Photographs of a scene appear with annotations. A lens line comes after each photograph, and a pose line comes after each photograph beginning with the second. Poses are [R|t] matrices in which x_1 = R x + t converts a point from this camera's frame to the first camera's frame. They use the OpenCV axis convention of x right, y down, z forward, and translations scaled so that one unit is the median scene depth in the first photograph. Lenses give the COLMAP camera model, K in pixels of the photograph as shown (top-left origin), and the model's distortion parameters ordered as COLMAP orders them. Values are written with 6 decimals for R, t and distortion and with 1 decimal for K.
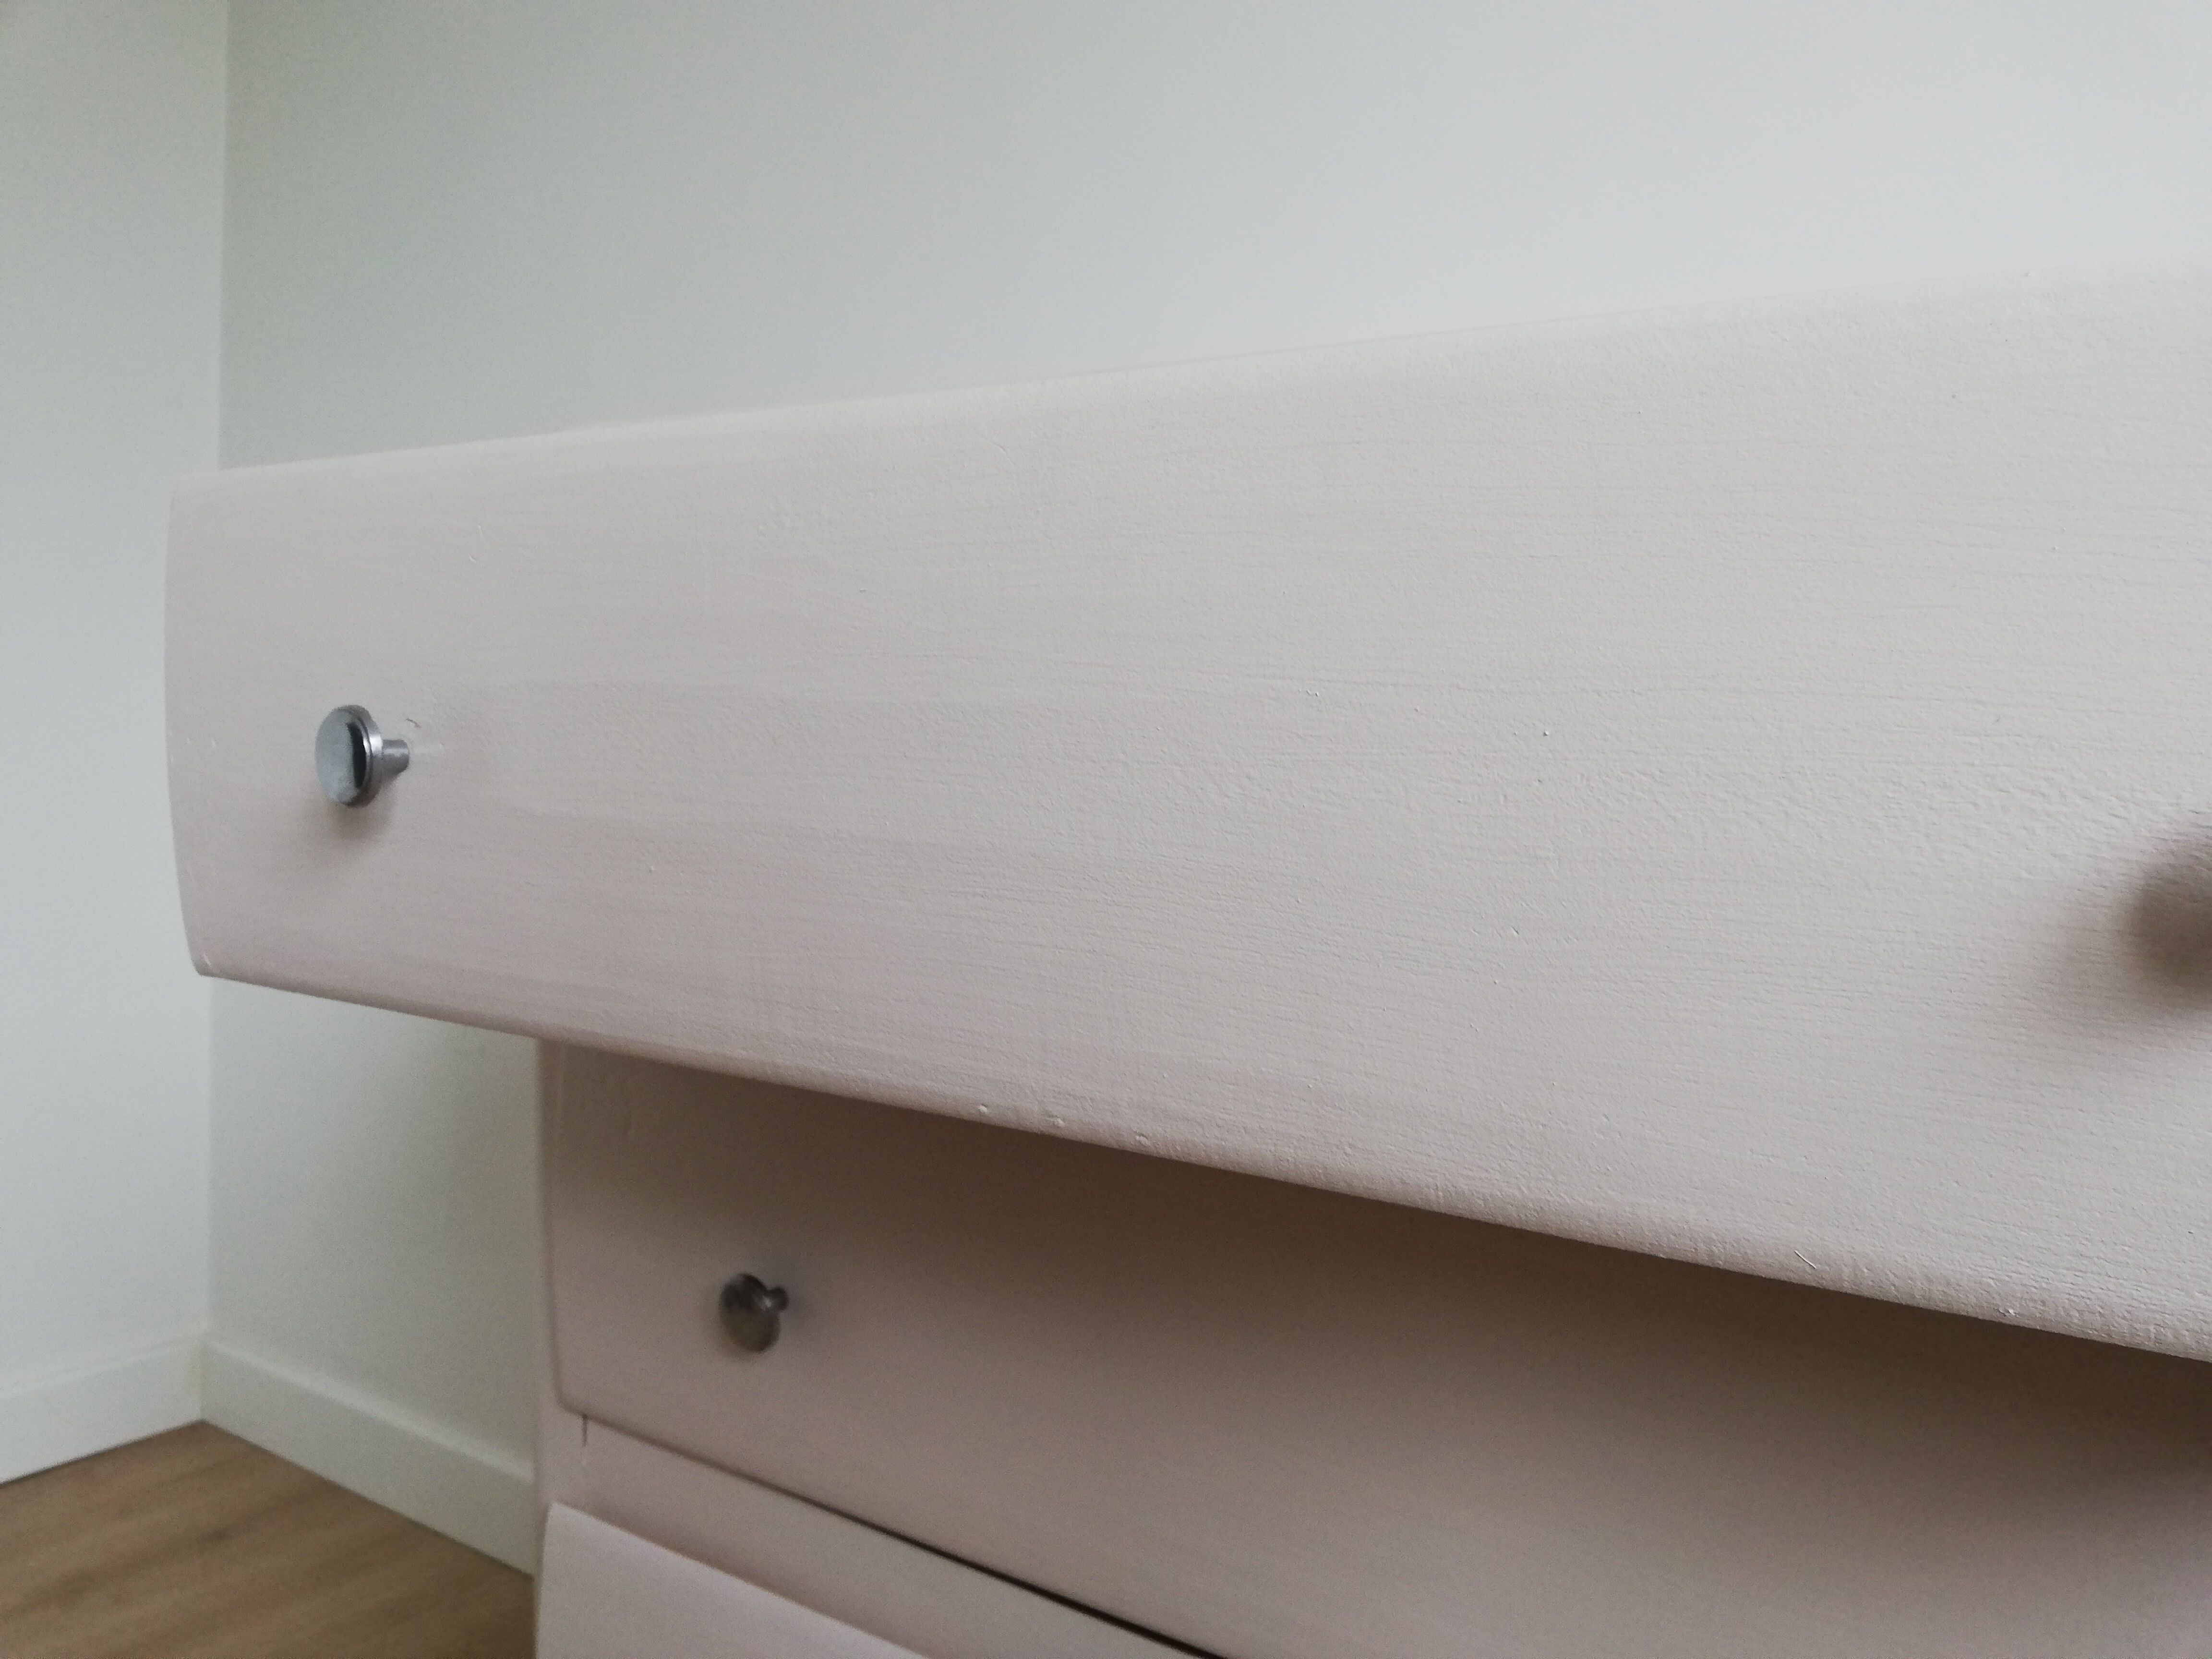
lens RADIAL K [[1680.9, 0, 1020.1], [0, 1680.9, 826.3], [0, 0, 1]] dist [0.049378, -0.073786]
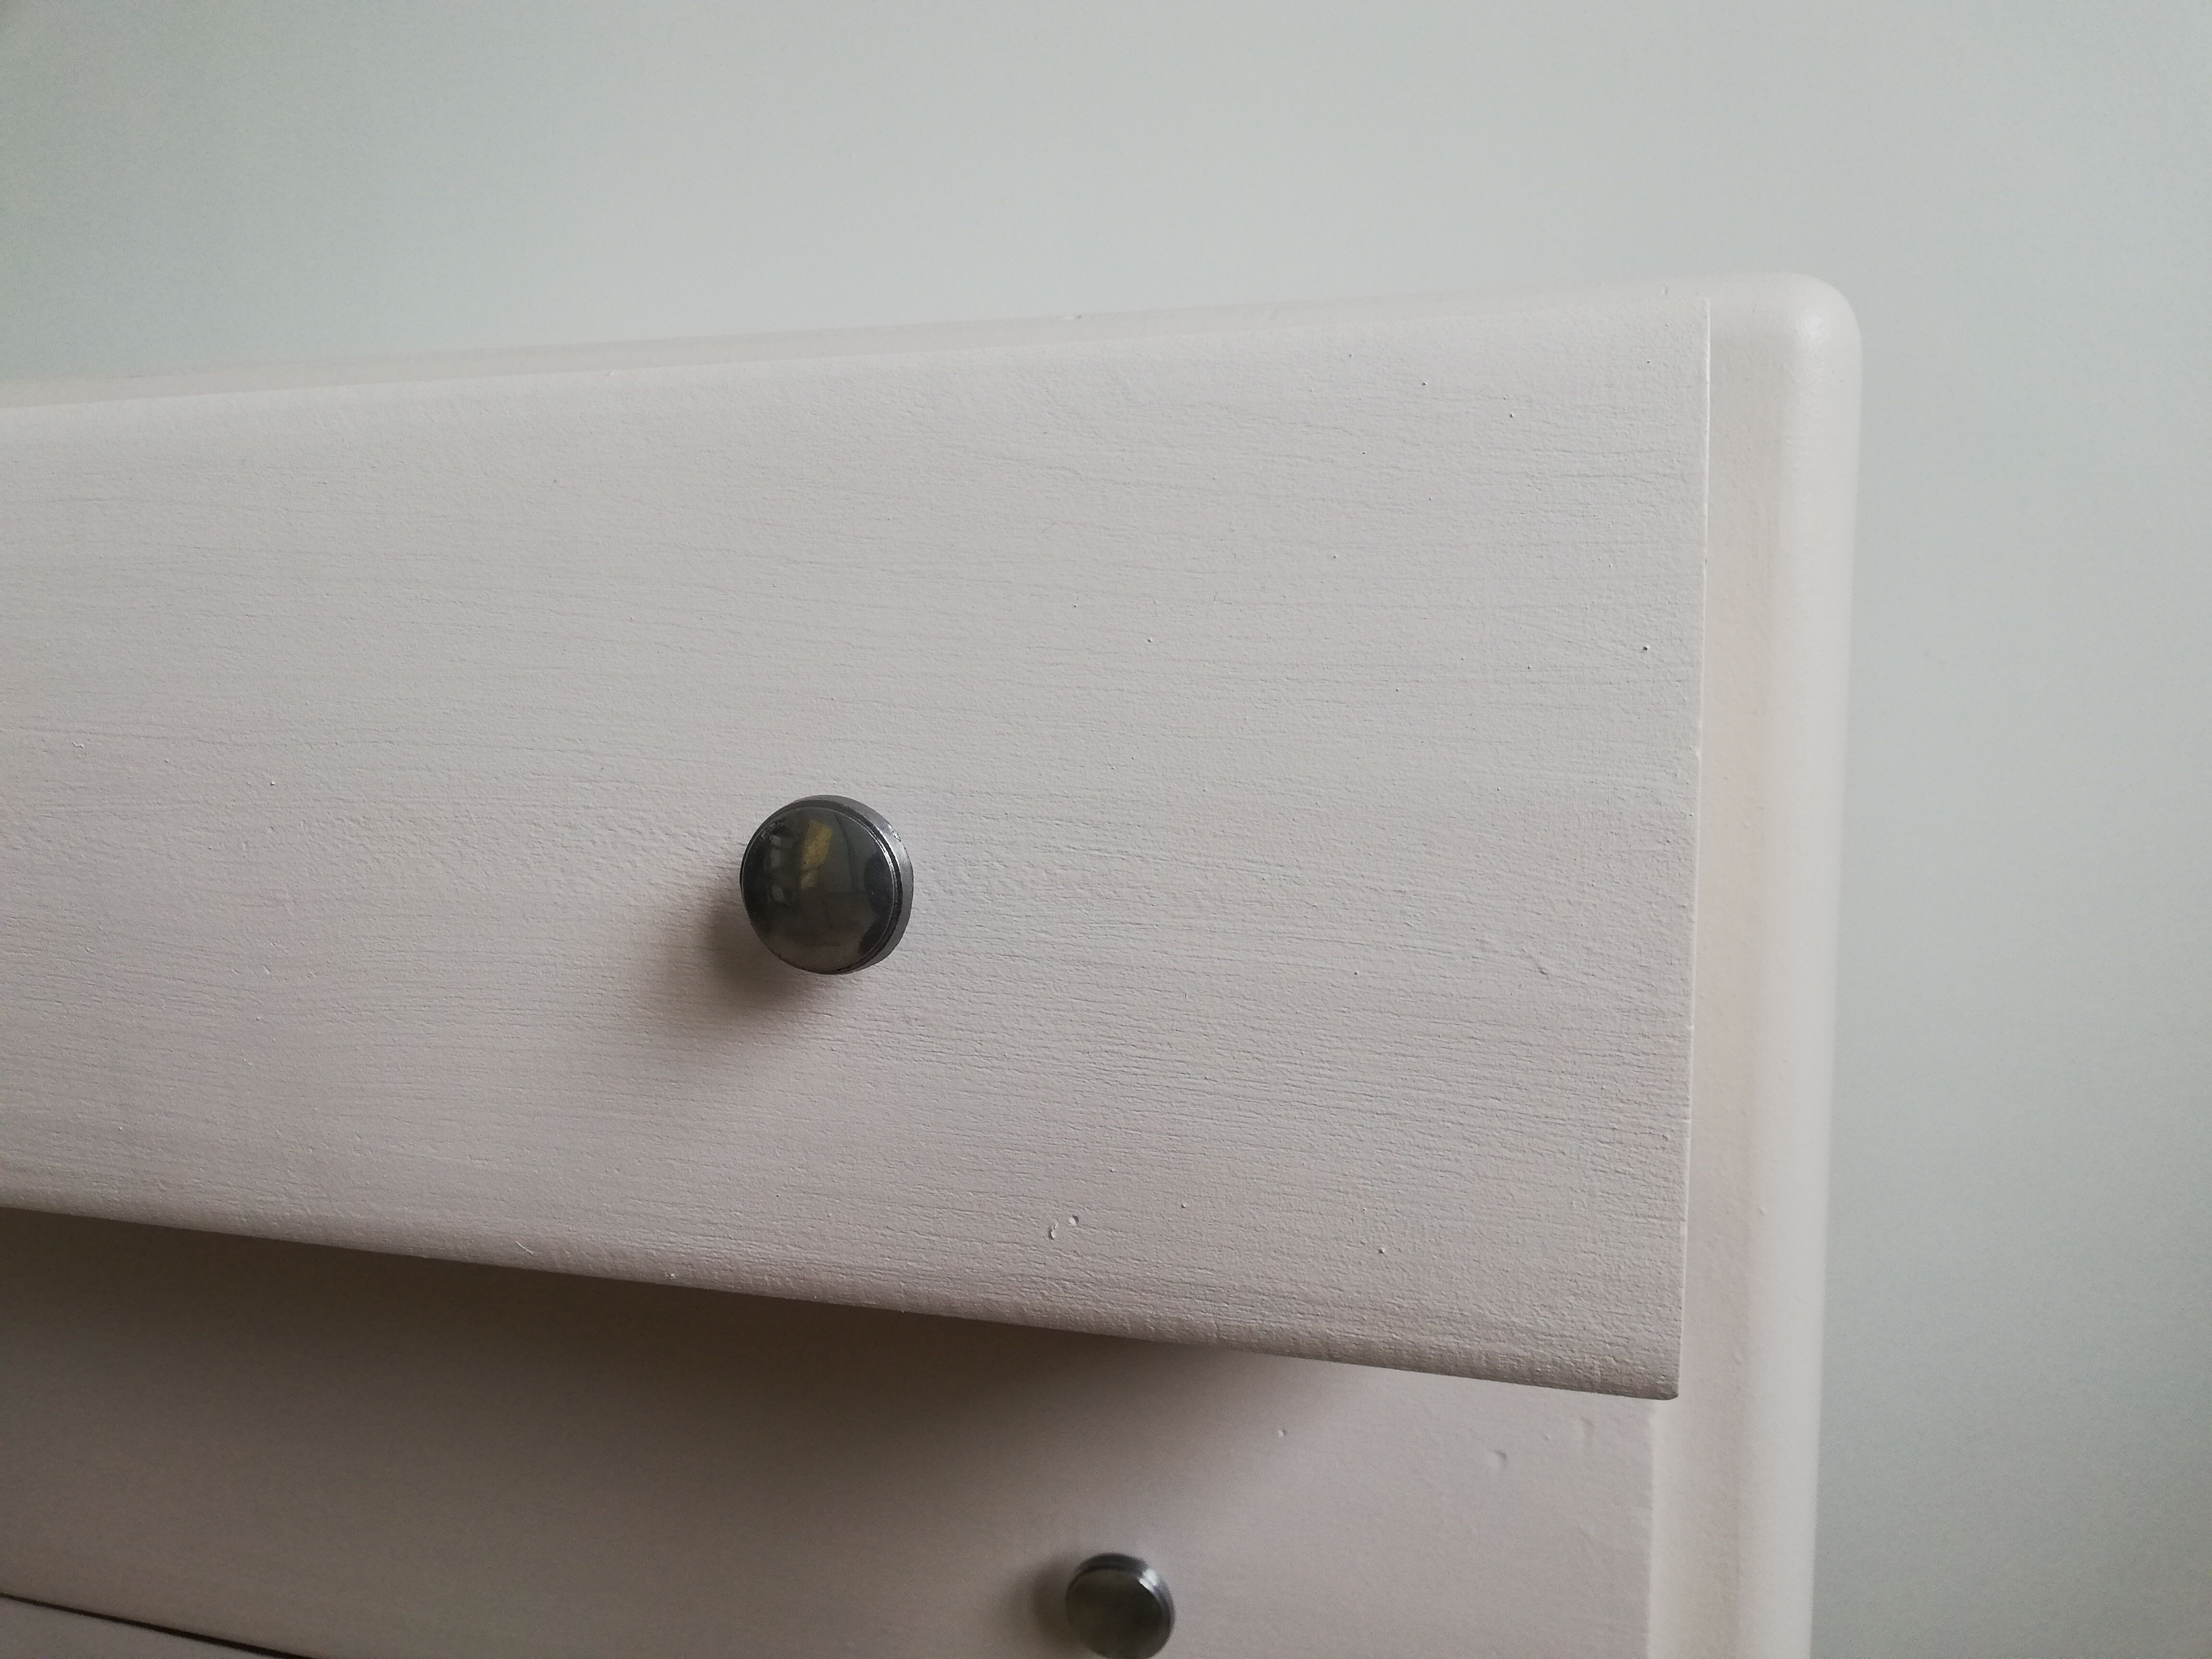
lens RADIAL K [[1680.9, 0, 1020.1], [0, 1680.9, 826.3], [0, 0, 1]] dist [0.049378, -0.073786]
pose [[0.955915, -0.052636, 0.288888, 0.487287], [0.044190, 0.998386, 0.035687, -0.048797], [-0.290300, -0.021348, 0.956698, -0.160829]]
